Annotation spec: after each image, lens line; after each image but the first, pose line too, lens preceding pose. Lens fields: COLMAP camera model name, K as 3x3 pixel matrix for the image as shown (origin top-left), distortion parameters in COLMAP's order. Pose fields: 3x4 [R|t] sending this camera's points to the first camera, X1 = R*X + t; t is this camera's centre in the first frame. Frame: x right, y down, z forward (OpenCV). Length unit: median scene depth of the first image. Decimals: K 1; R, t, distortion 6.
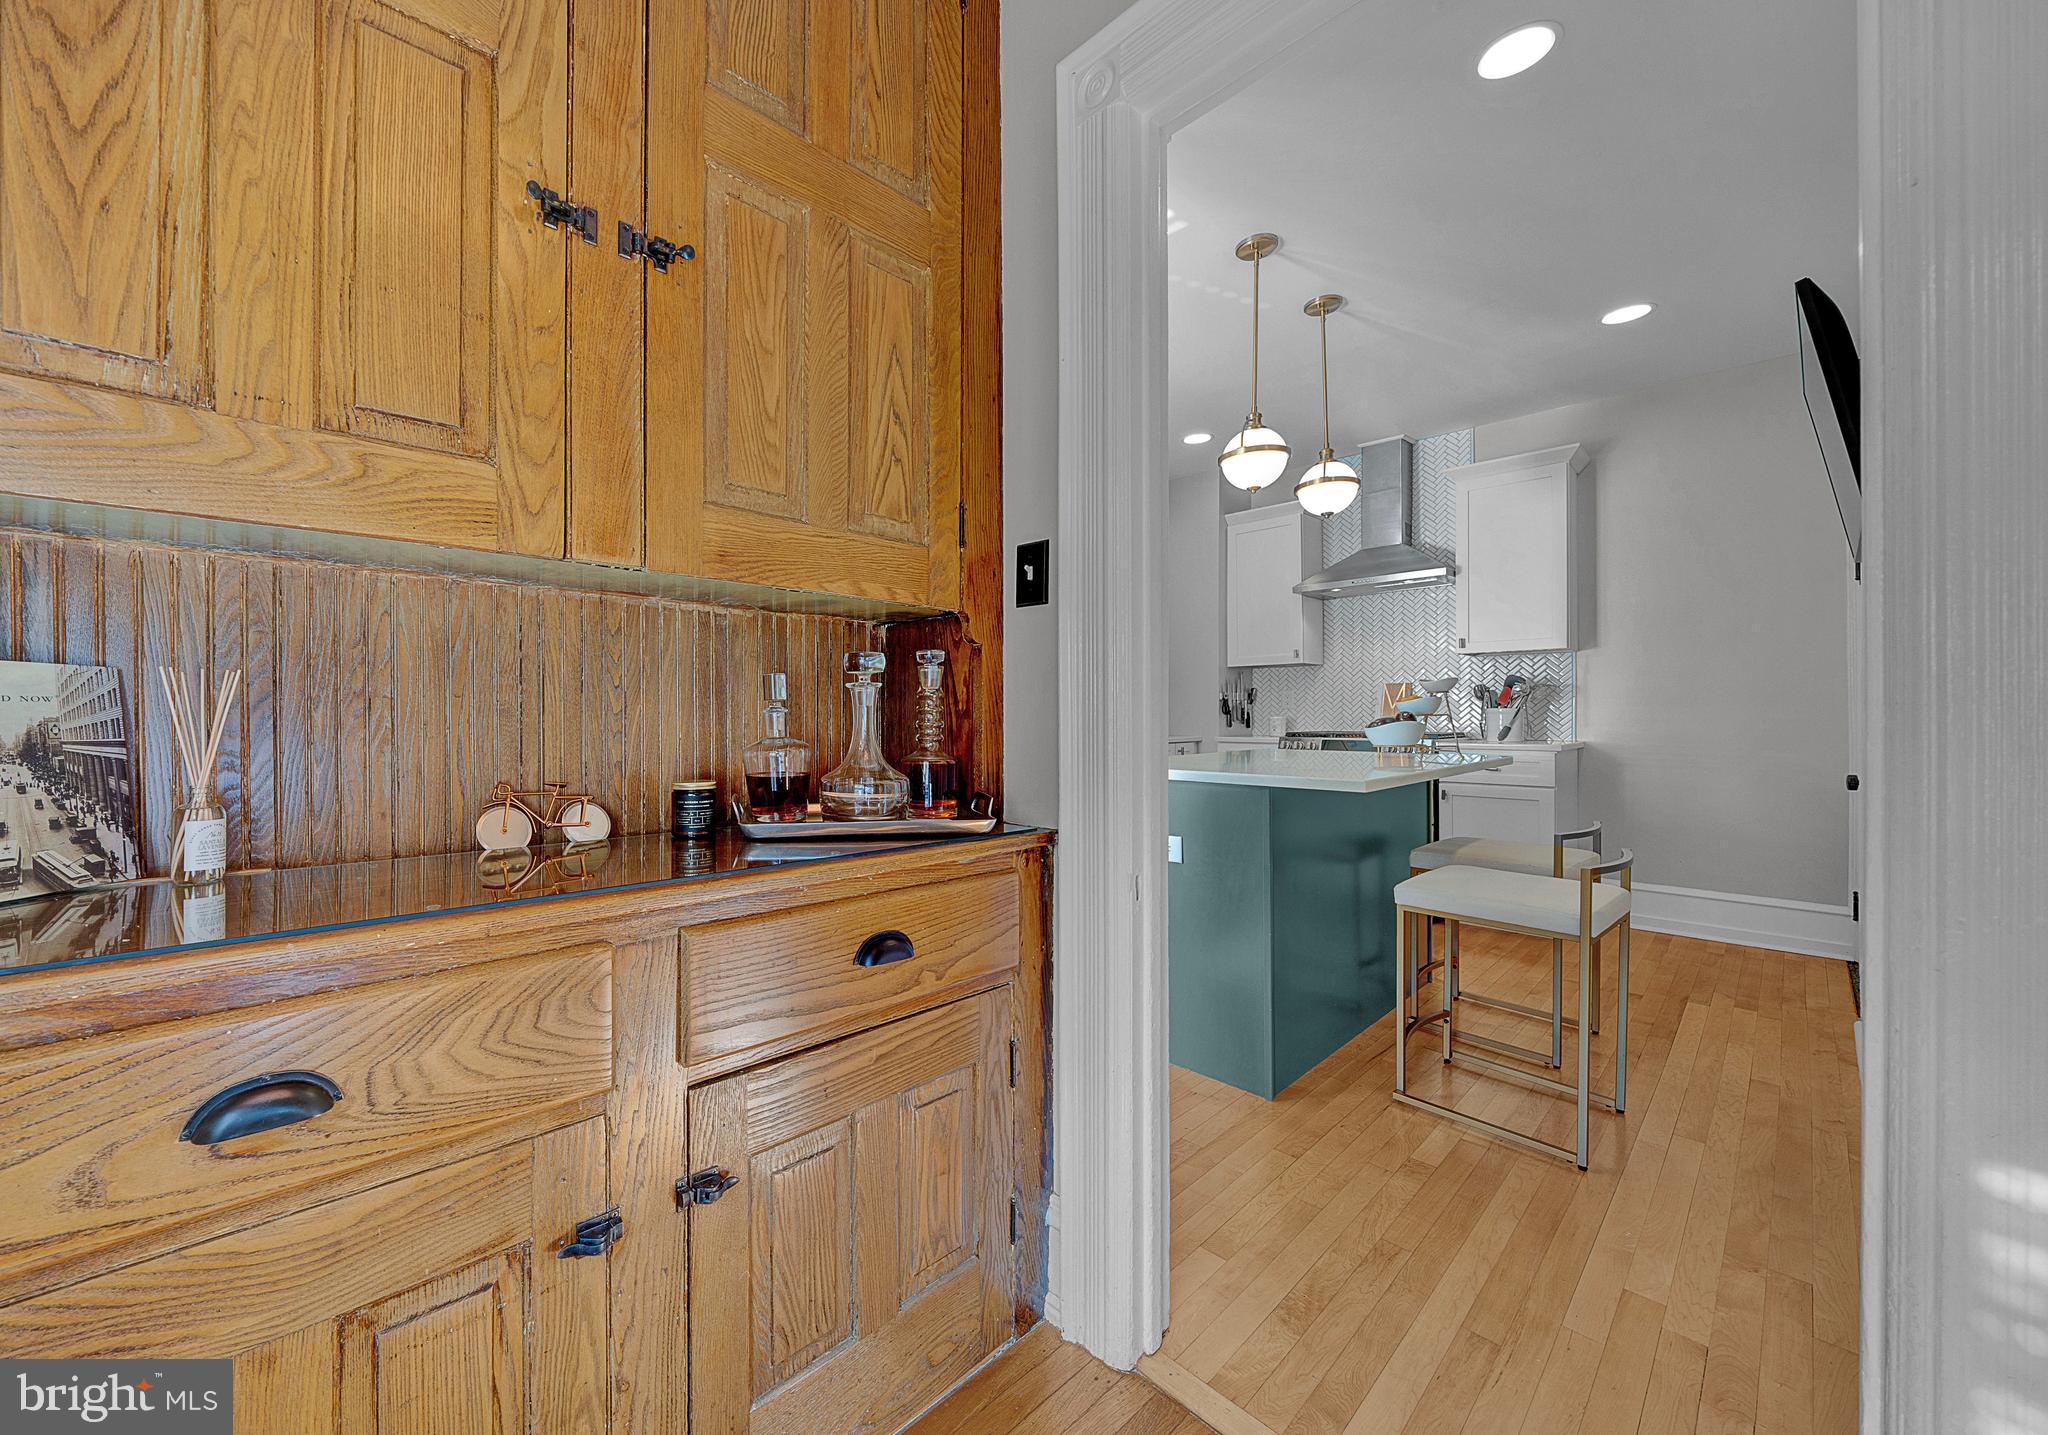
lens RADIAL K [[748.4, 0, 852.1], [0, 748.4, 717.1], [0, 0, 1]] dist [-0.007150, -0.000169]
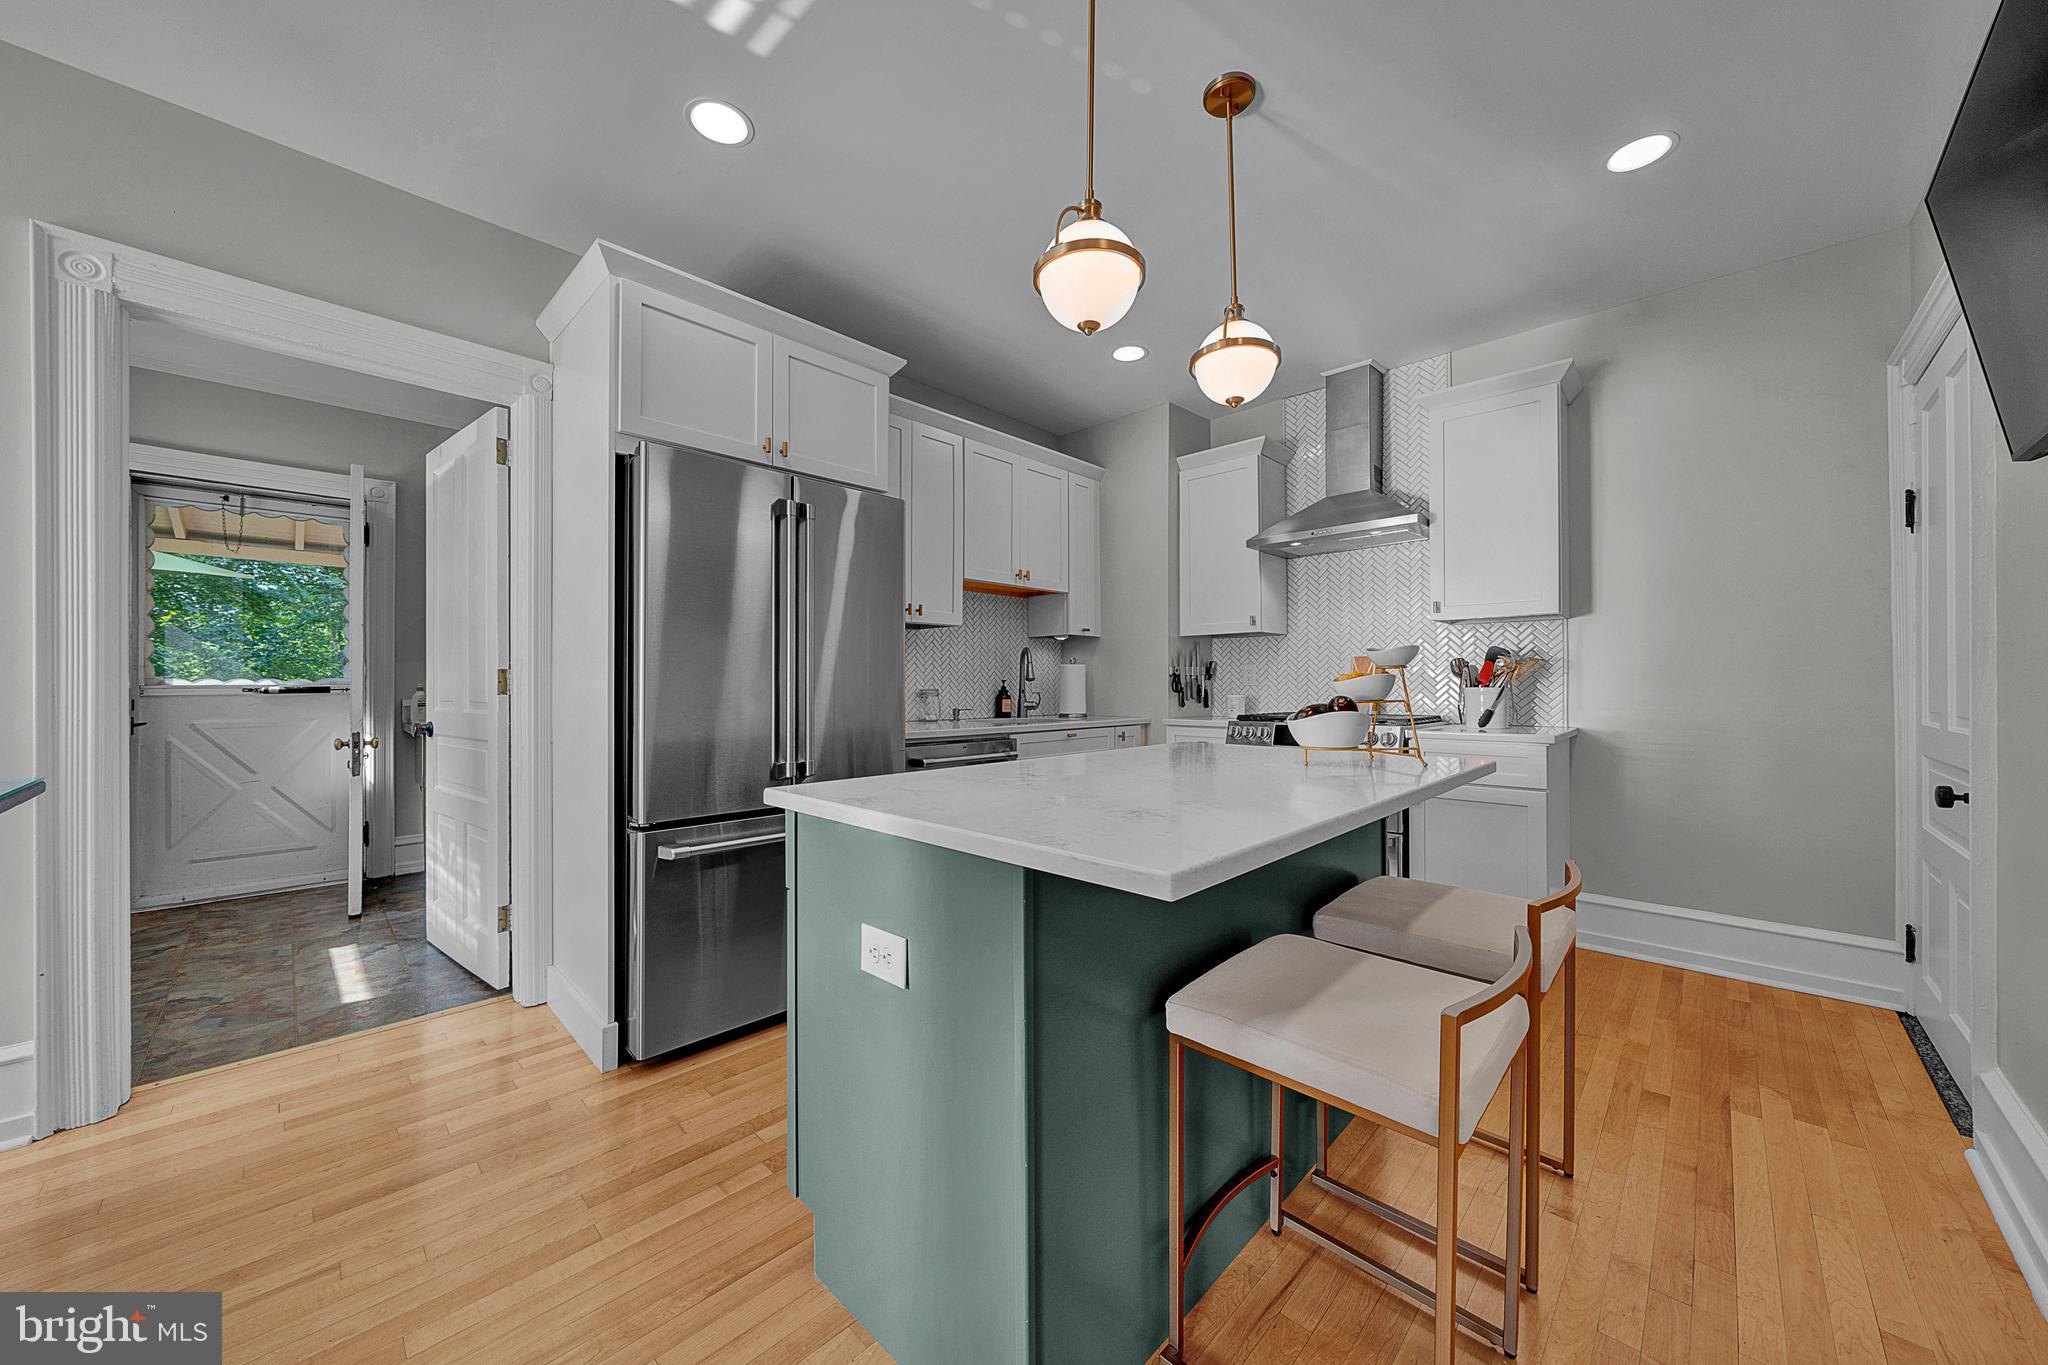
lens RADIAL K [[707.6, 0, 963.1], [0, 707.6, 683.5], [0, 0, 1]] dist [-0.007989, -0.000046]
pose [[0.996707, 0.002734, 0.081036, 0.237911], [-0.002179, 0.999974, -0.006942, -0.009117], [-0.081053, 0.006742, 0.996687, 0.271277]]
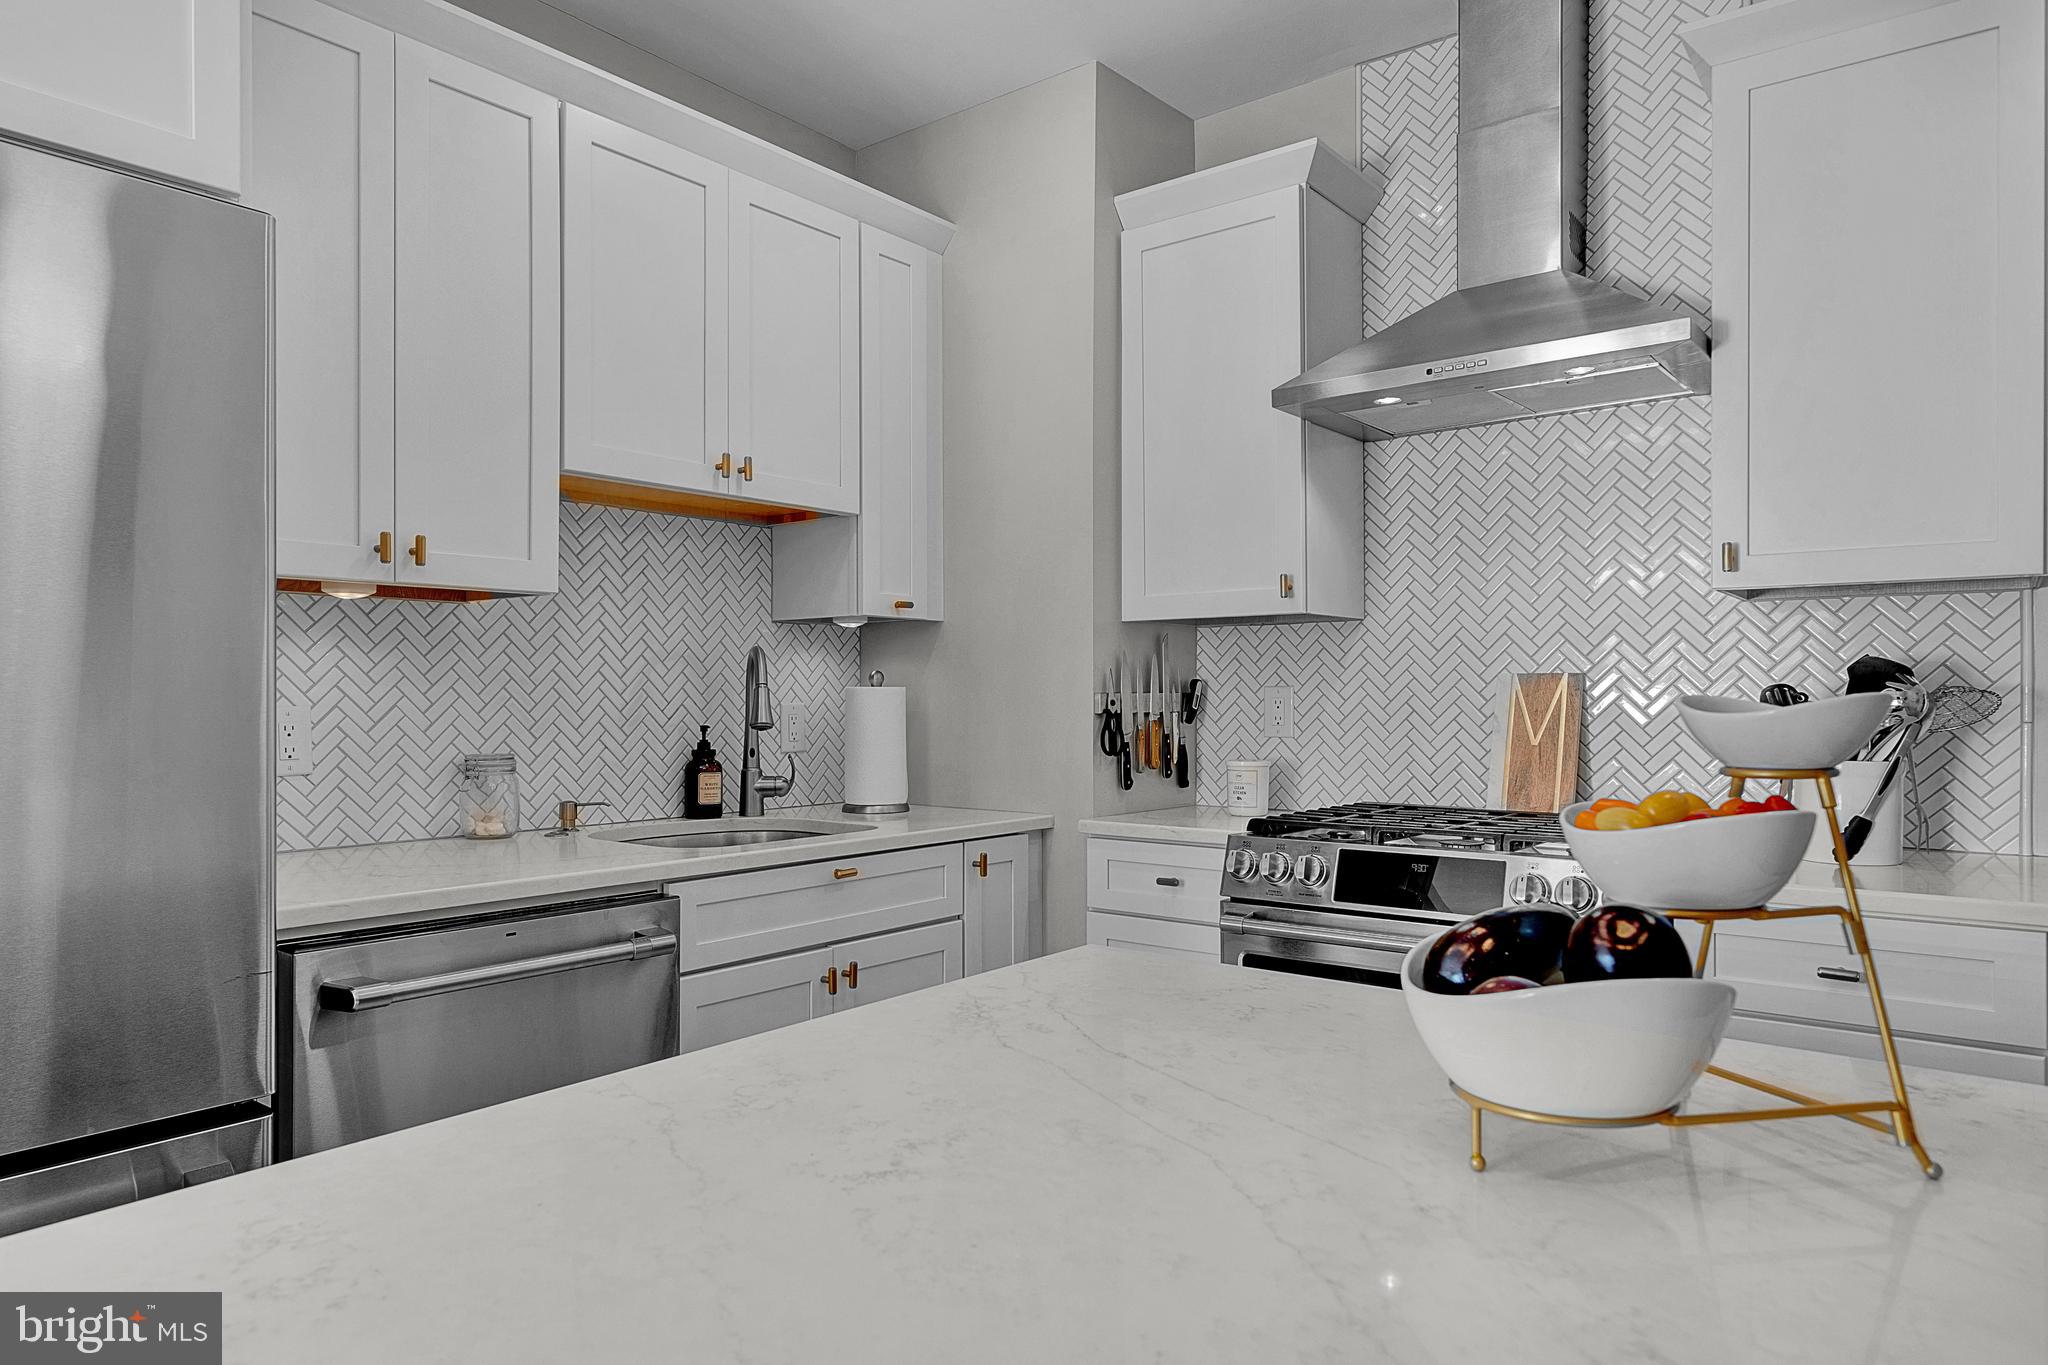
lens RADIAL K [[1277.5, 0, 944.8], [0, 1277.5, 707.0], [0, 0, 1]] dist [0.006607, 0.001384]
pose [[0.979005, -0.000594, 0.203834, 0.365608], [-0.000106, 0.999994, 0.003421, -0.035089], [-0.203835, -0.003371, 0.979000, 0.516303]]
